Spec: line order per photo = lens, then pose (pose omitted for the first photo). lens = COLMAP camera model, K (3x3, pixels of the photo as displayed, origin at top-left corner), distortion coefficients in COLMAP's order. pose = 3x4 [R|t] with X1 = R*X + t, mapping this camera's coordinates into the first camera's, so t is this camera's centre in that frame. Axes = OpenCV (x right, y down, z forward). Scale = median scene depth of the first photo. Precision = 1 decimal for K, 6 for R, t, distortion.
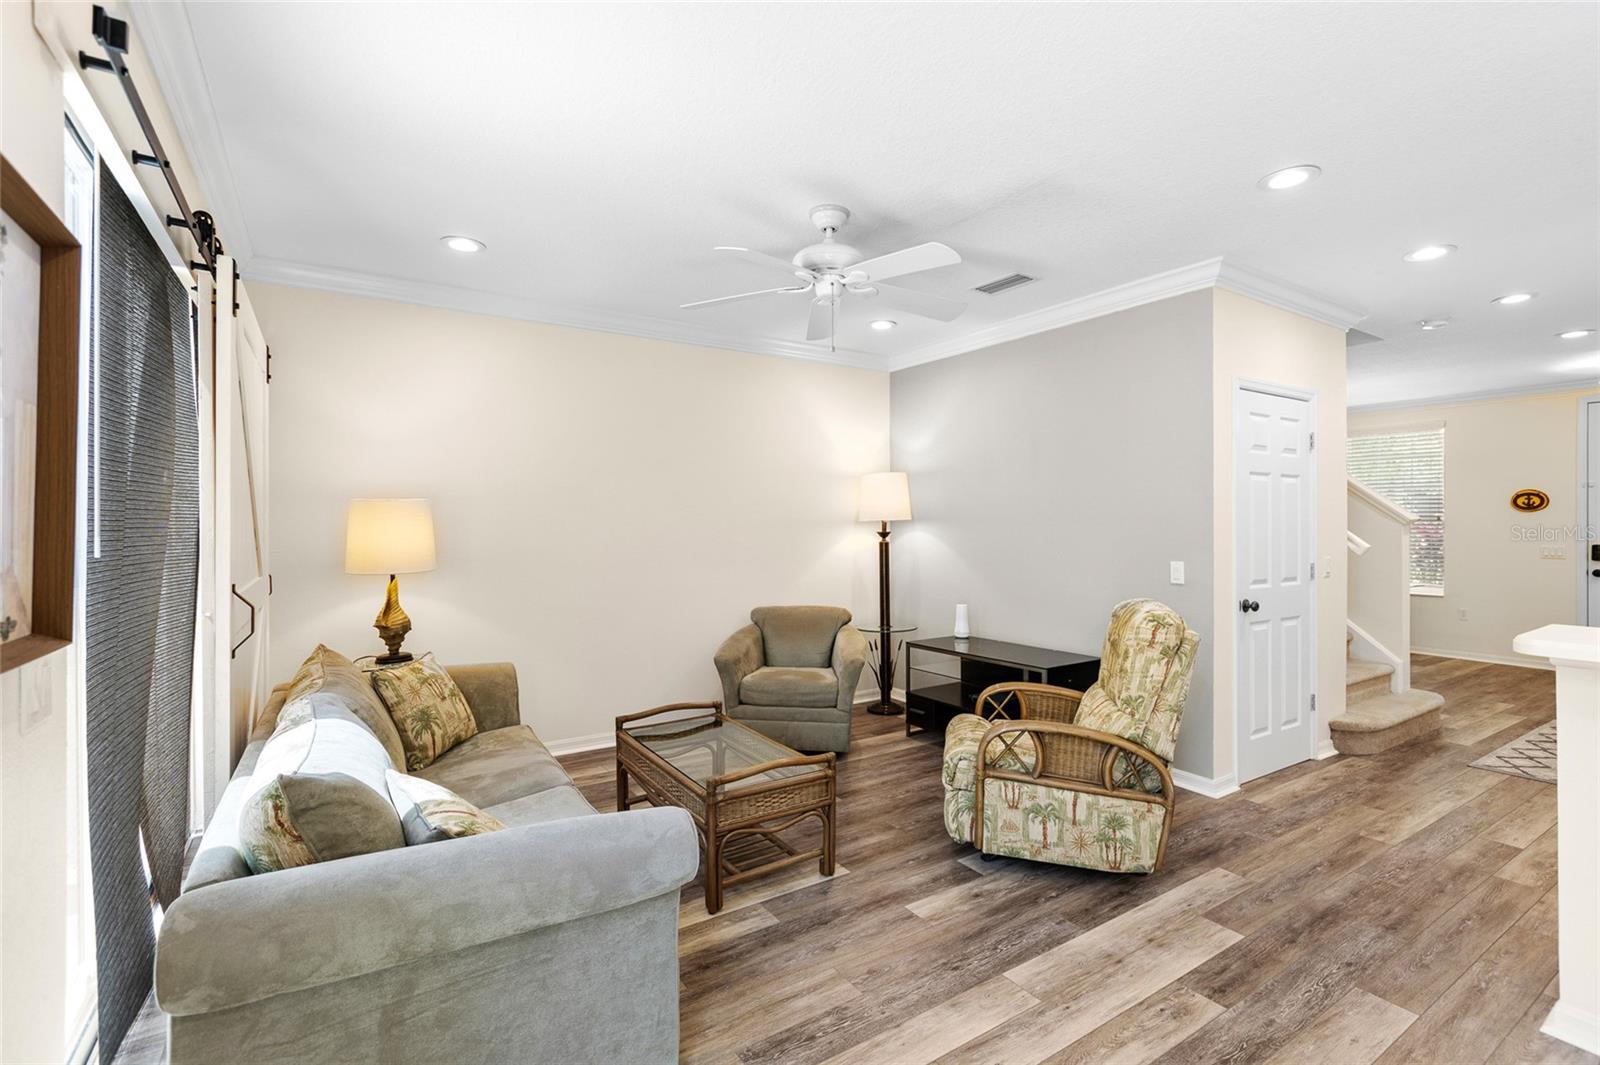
lens RADIAL K [[728.6, 0, 808.2], [0, 728.6, 529.9], [0, 0, 1]] dist [0.004304, 0.000616]
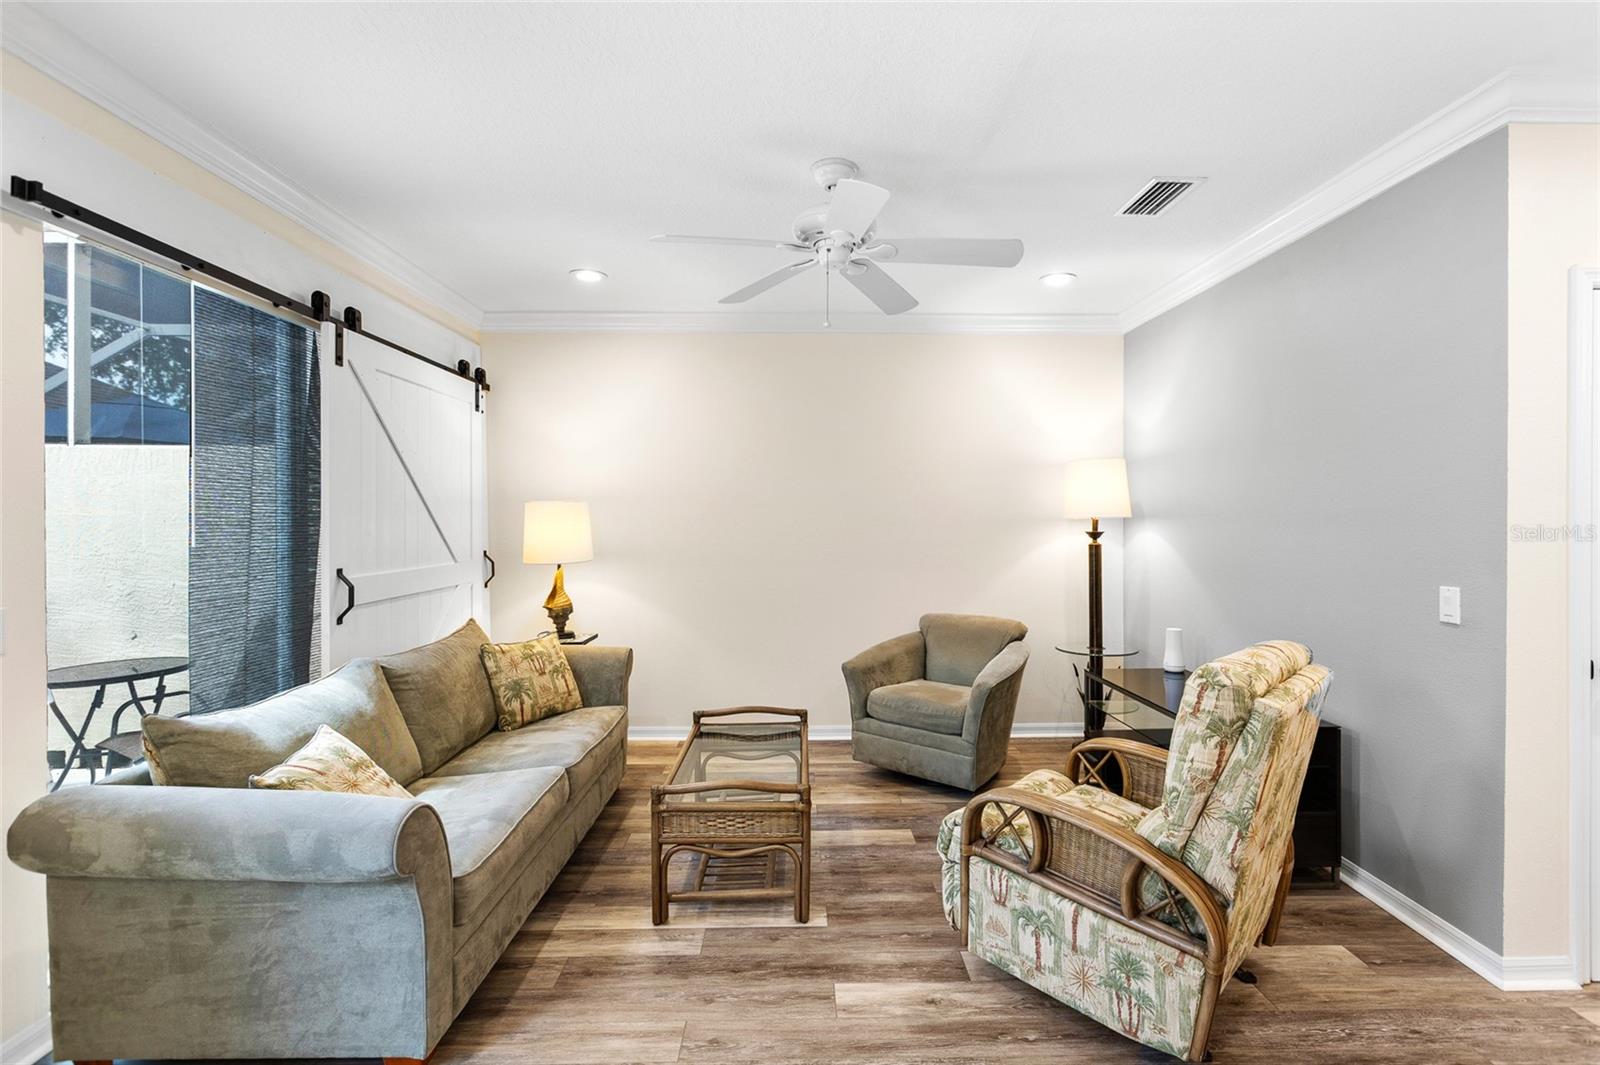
lens RADIAL K [[736.8, 0, 811.4], [0, 736.8, 527.4], [0, 0, 1]] dist [0.002222, 0.000172]
pose [[0.848668, 0.007821, -0.528869, 0.513466], [-0.005377, 0.999967, 0.006159, -0.010423], [0.528899, -0.002383, 0.848681, 0.252108]]
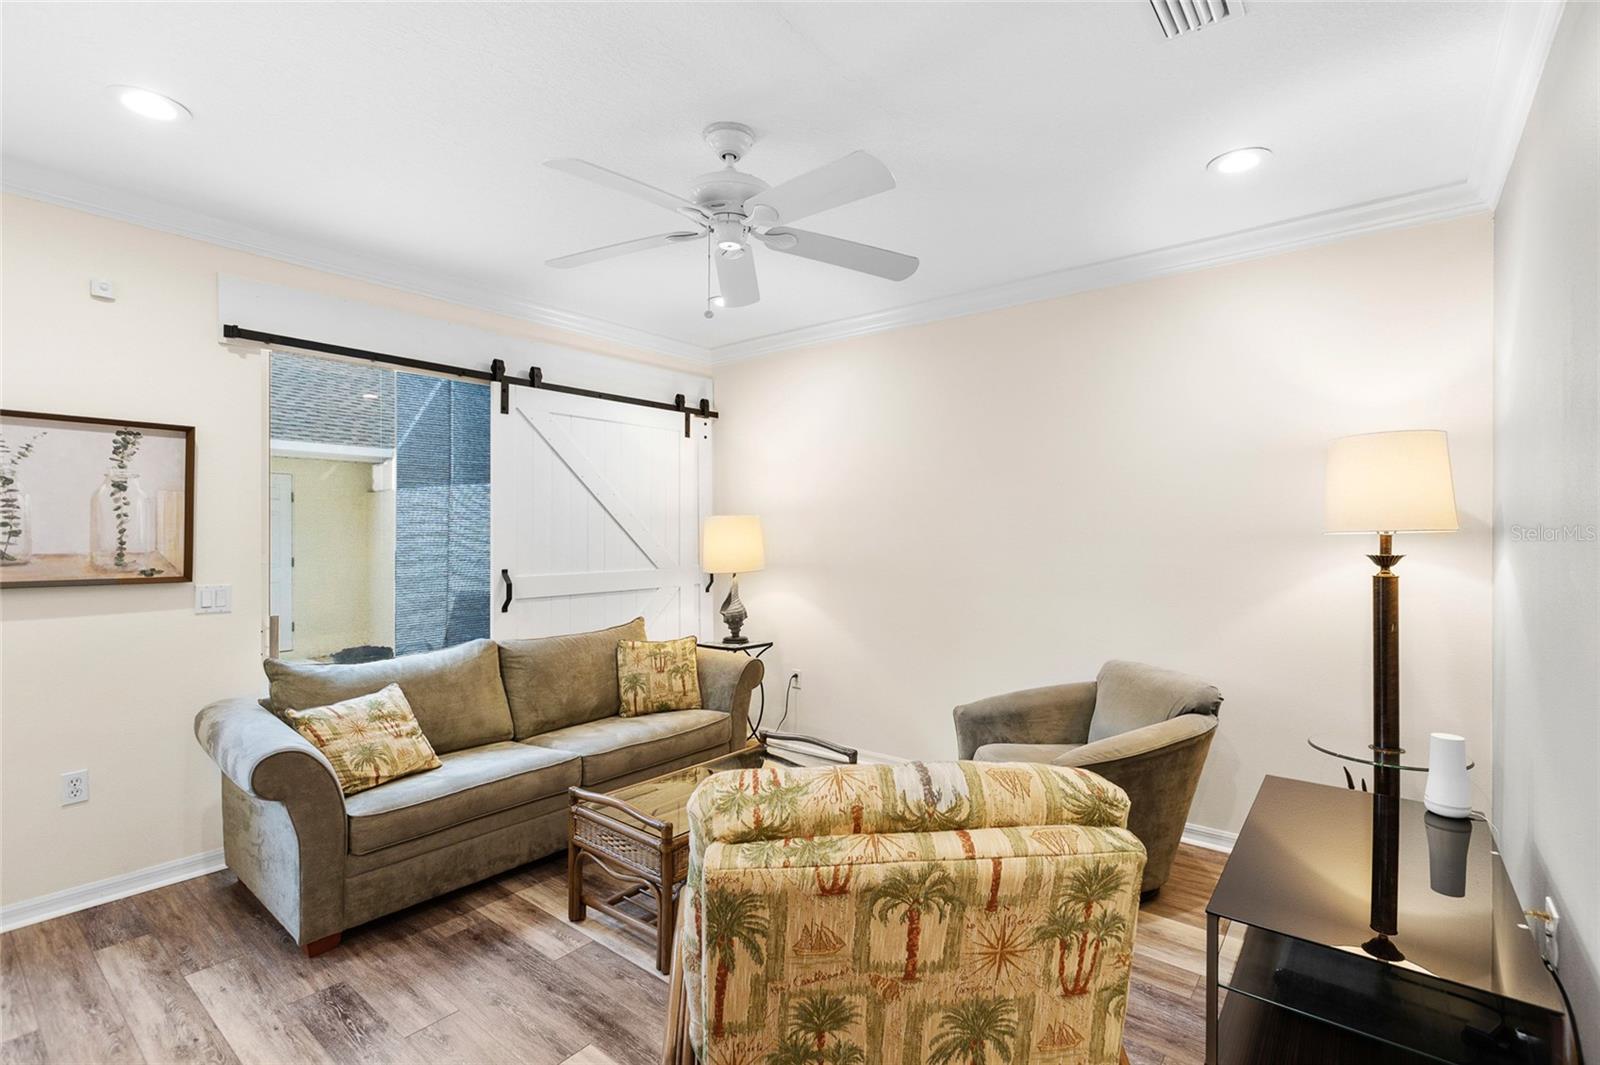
lens RADIAL K [[733.5, 0, 807.1], [0, 733.5, 537.1], [0, 0, 1]] dist [0.004090, 0.000091]
pose [[0.309082, 0.010131, -0.950981, 0.859168], [-0.009941, 0.999923, 0.007422, -0.017406], [0.950983, 0.007160, 0.309159, 0.907362]]
